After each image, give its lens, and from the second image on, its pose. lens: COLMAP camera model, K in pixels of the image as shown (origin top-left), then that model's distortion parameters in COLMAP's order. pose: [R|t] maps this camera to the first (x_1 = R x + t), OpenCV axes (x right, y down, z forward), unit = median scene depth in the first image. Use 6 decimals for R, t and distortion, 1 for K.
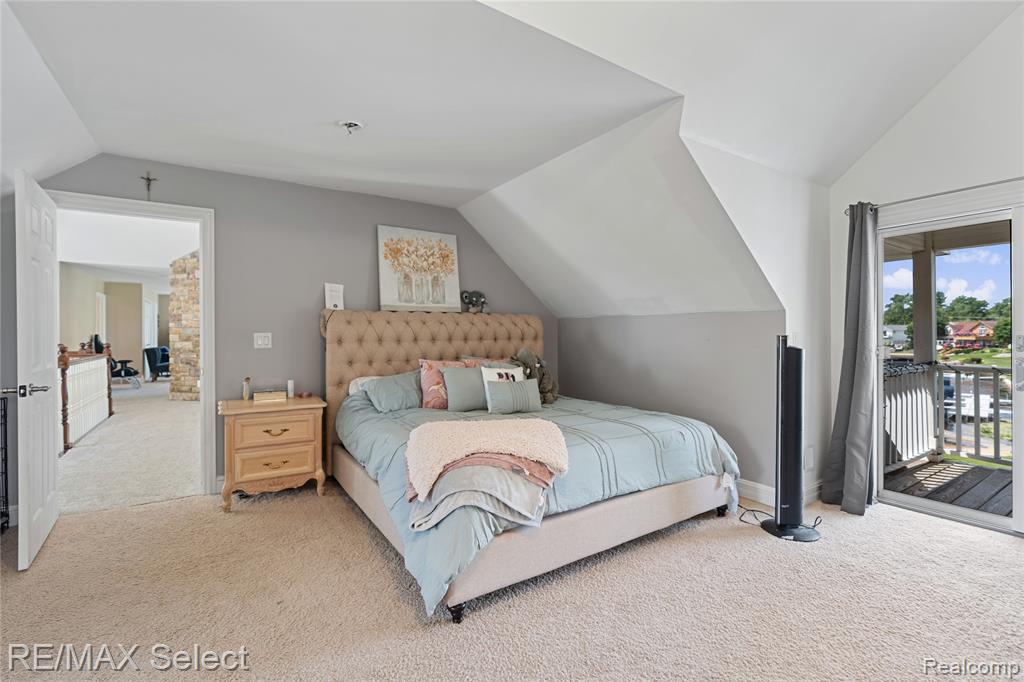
lens RADIAL K [[459.8, 0, 517.3], [0, 459.8, 335.6], [0, 0, 1]] dist [-0.001535, 0.000201]
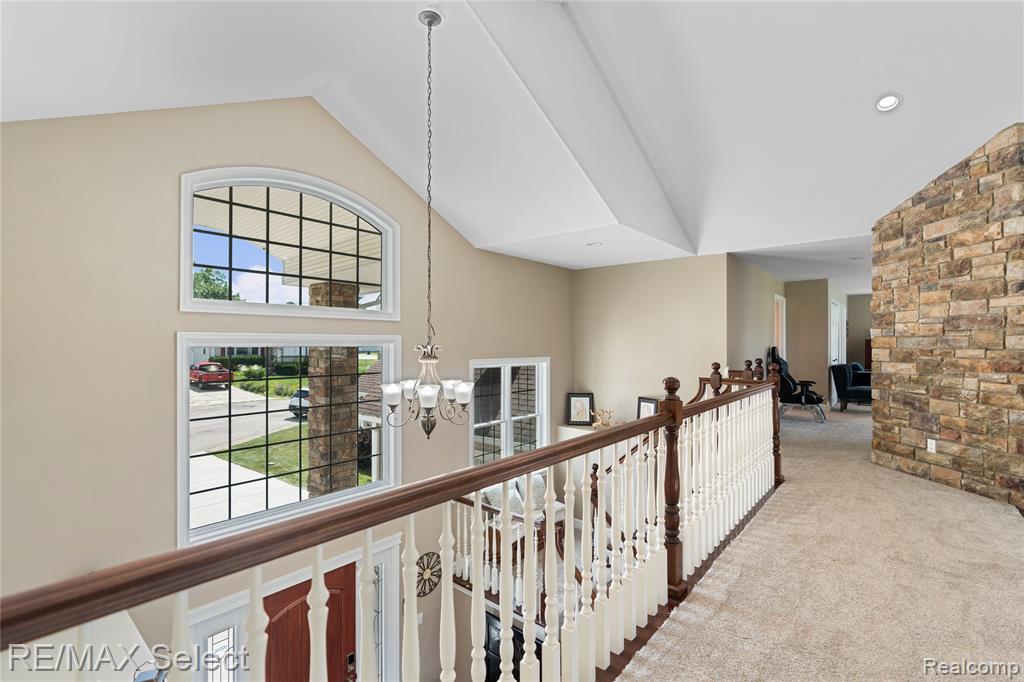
lens RADIAL K [[460.8, 0, 509.8], [0, 460.8, 343.2], [0, 0, 1]] dist [-0.001439, 0.000092]
pose [[0.276478, -0.001444, -0.961019, -0.739048], [-0.000789, 0.999998, -0.001730, -0.019166], [0.961020, 0.001237, 0.276476, 0.911365]]
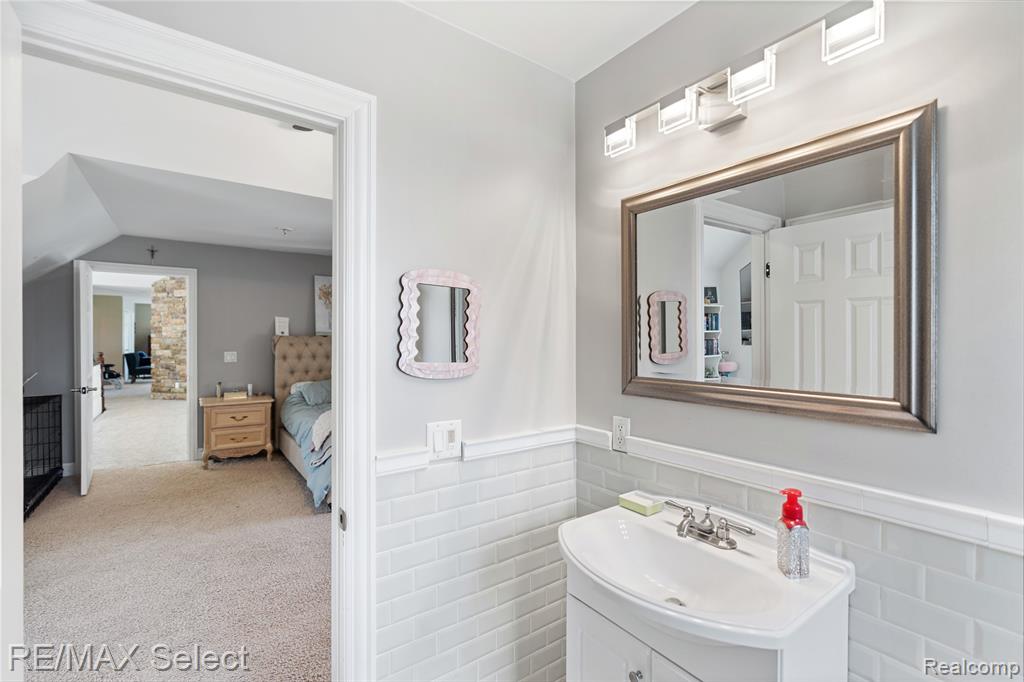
lens RADIAL K [[450.1, 0, 514.5], [0, 450.1, 342.8], [0, 0, 1]] dist [0.000399, -0.000053]
pose [[0.998657, 0.009402, 0.050953, 0.274475], [-0.009845, 0.999916, 0.008457, -0.054491], [-0.050869, -0.008948, 0.998665, -0.474185]]
